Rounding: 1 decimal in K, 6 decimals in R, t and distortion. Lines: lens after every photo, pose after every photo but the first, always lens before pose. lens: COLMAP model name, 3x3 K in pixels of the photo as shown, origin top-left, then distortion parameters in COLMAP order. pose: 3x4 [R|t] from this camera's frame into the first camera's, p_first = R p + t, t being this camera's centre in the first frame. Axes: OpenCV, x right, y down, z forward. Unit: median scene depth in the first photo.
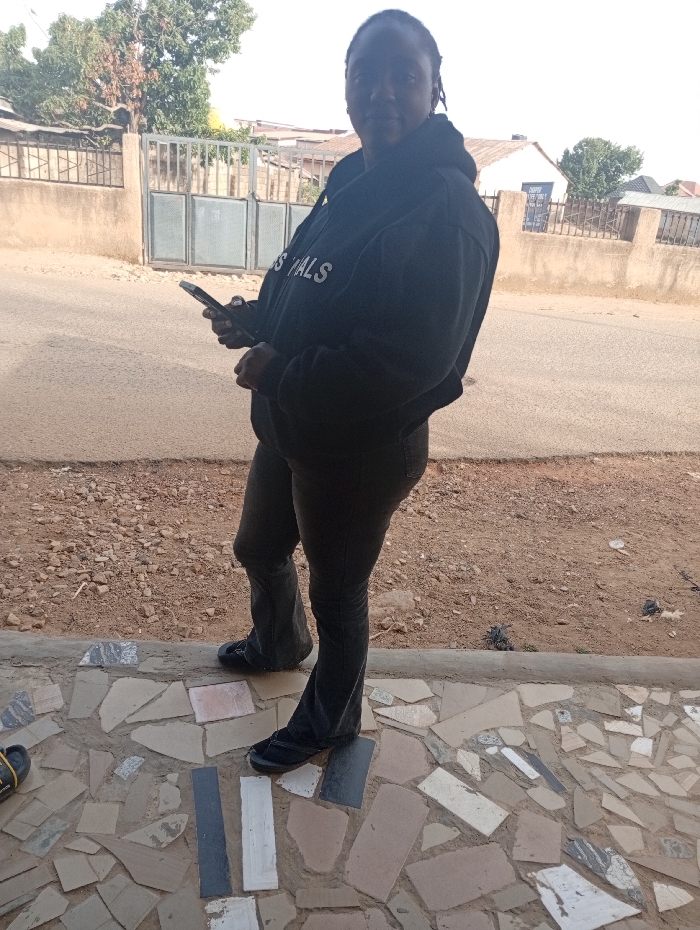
lens RADIAL K [[747.2, 0, 347.3], [0, 747.2, 445.7], [0, 0, 1]] dist [-0.045106, 0.007026]
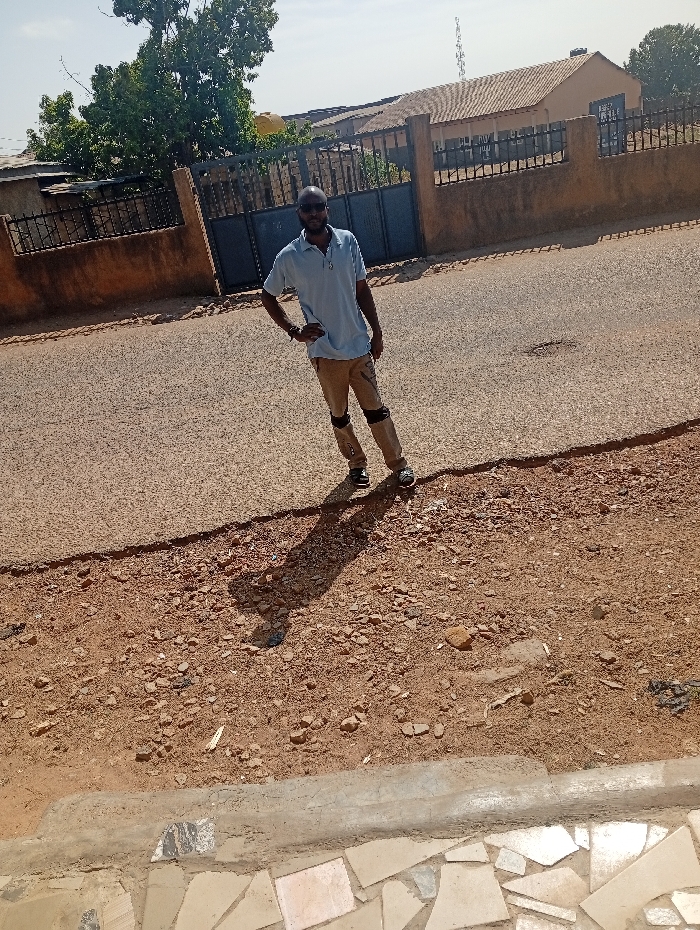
lens RADIAL K [[721.0, 0, 350.0], [0, 721.0, 465.0], [0, 0, 1]] dist [-0.035699, -0.002355]
pose [[0.962211, -0.203936, -0.180445, 0.101023], [0.216112, 0.975067, 0.050398, -0.141677], [0.165668, -0.087490, 0.982293, 0.261372]]
